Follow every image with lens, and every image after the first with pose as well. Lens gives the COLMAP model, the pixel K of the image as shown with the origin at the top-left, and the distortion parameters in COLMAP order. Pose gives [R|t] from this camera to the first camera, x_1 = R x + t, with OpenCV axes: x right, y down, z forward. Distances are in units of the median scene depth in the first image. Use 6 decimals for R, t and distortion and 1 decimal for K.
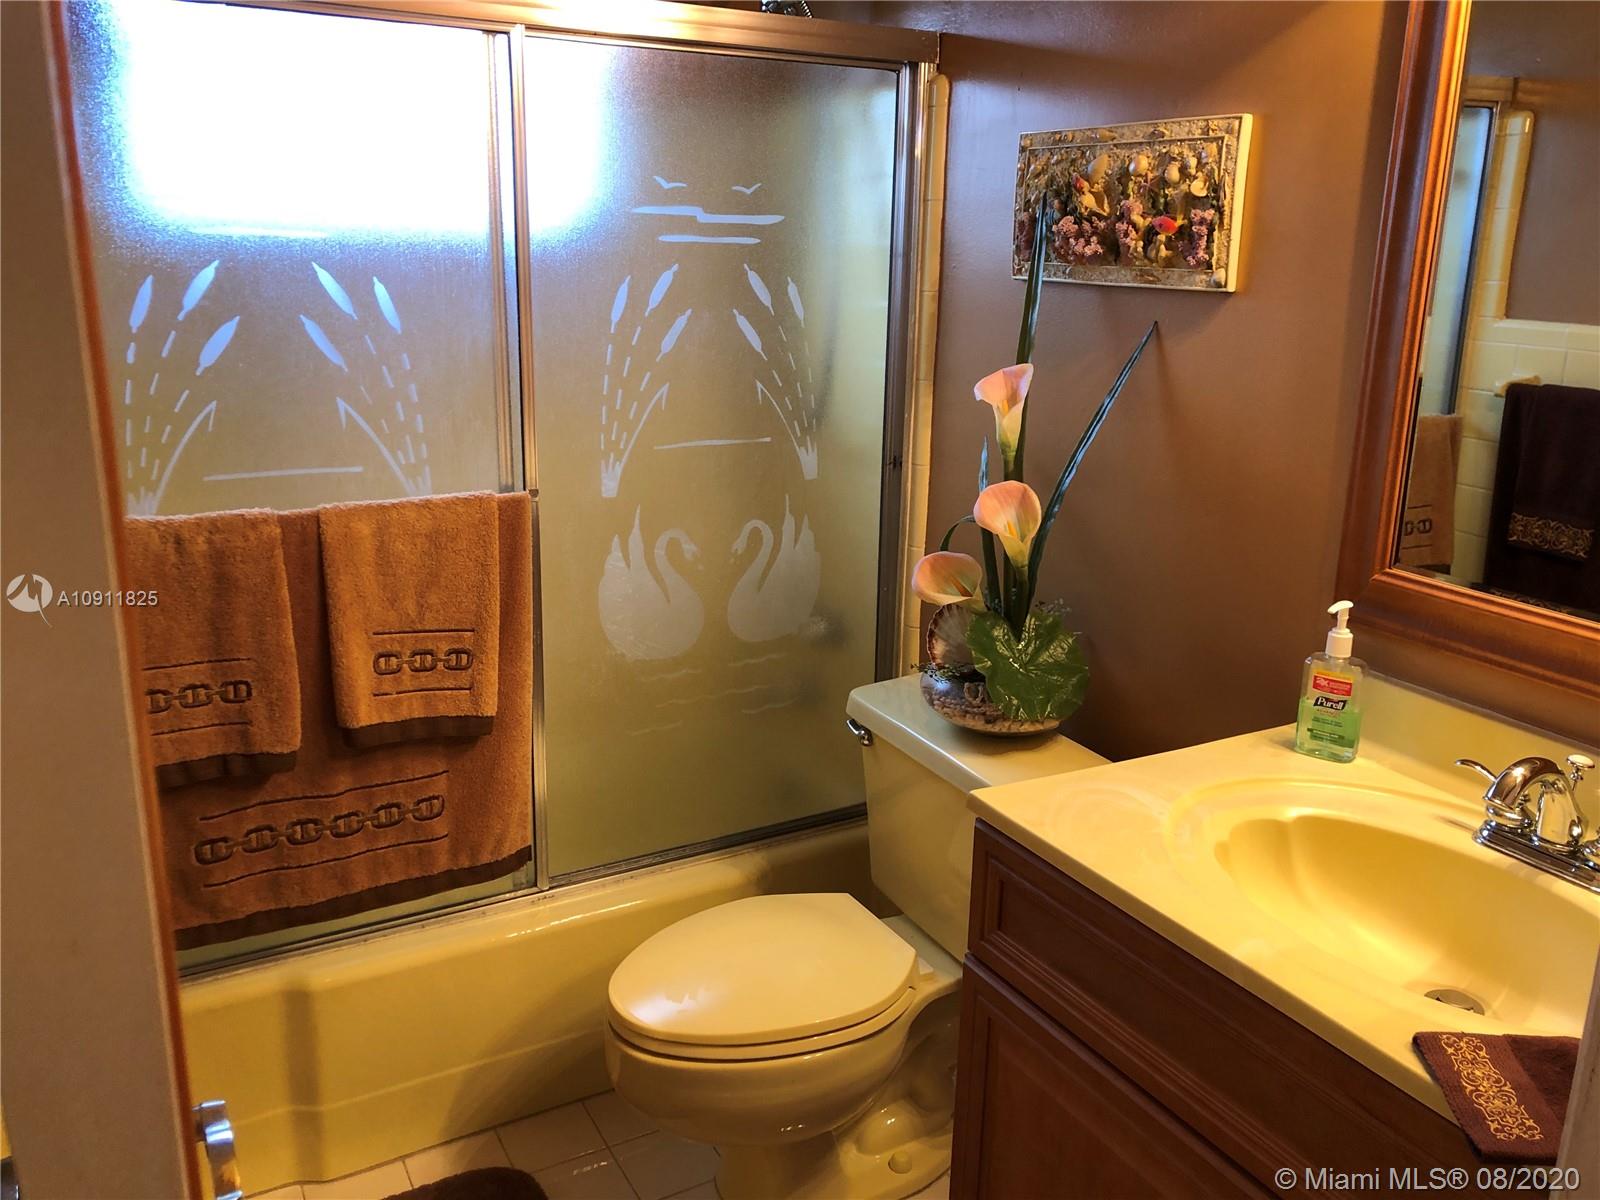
lens RADIAL K [[1322.7, 0, 801.9], [0, 1322.7, 594.2], [0, 0, 1]] dist [0.064177, -0.064306]
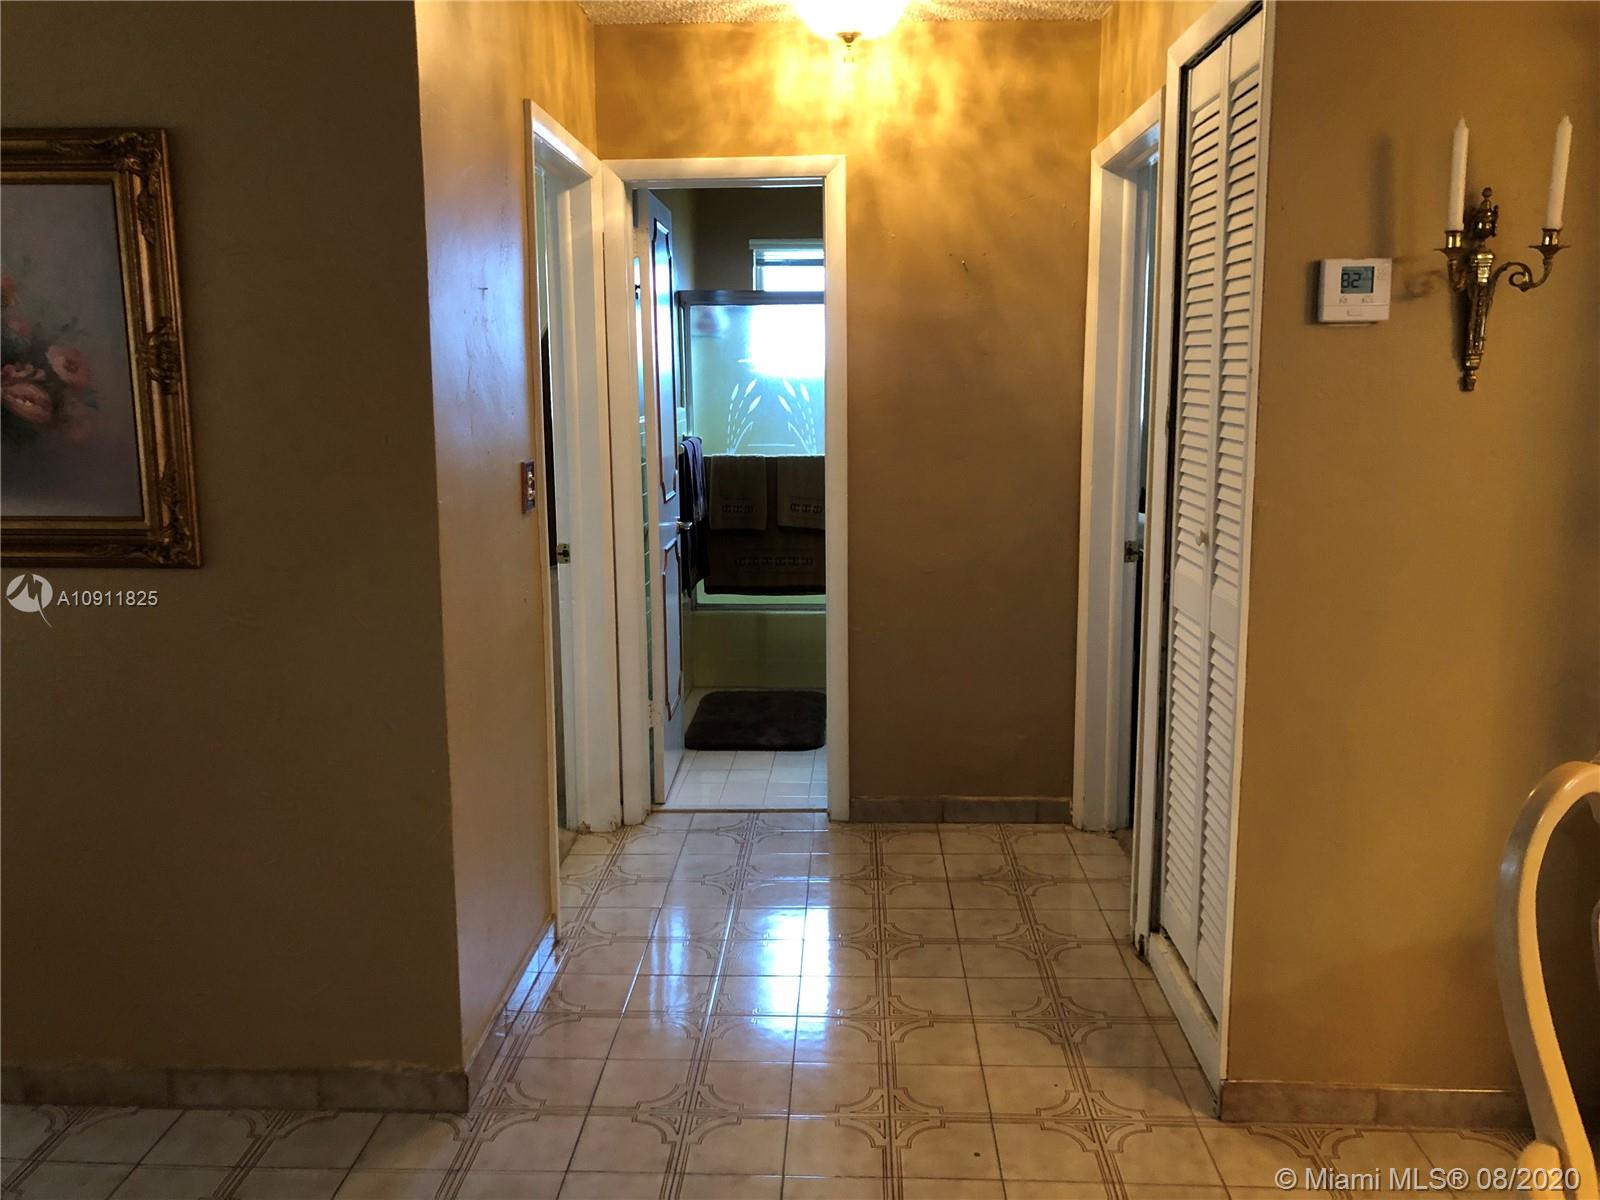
lens RADIAL K [[1322.7, 0, 799.9], [0, 1322.7, 598.2], [0, 0, 1]] dist [0.064177, -0.064306]
pose [[0.856366, 0.068310, -0.511832, 1.363198], [-0.121001, 0.990160, -0.070304, 0.503419], [0.501993, 0.122138, 0.856204, -1.693754]]
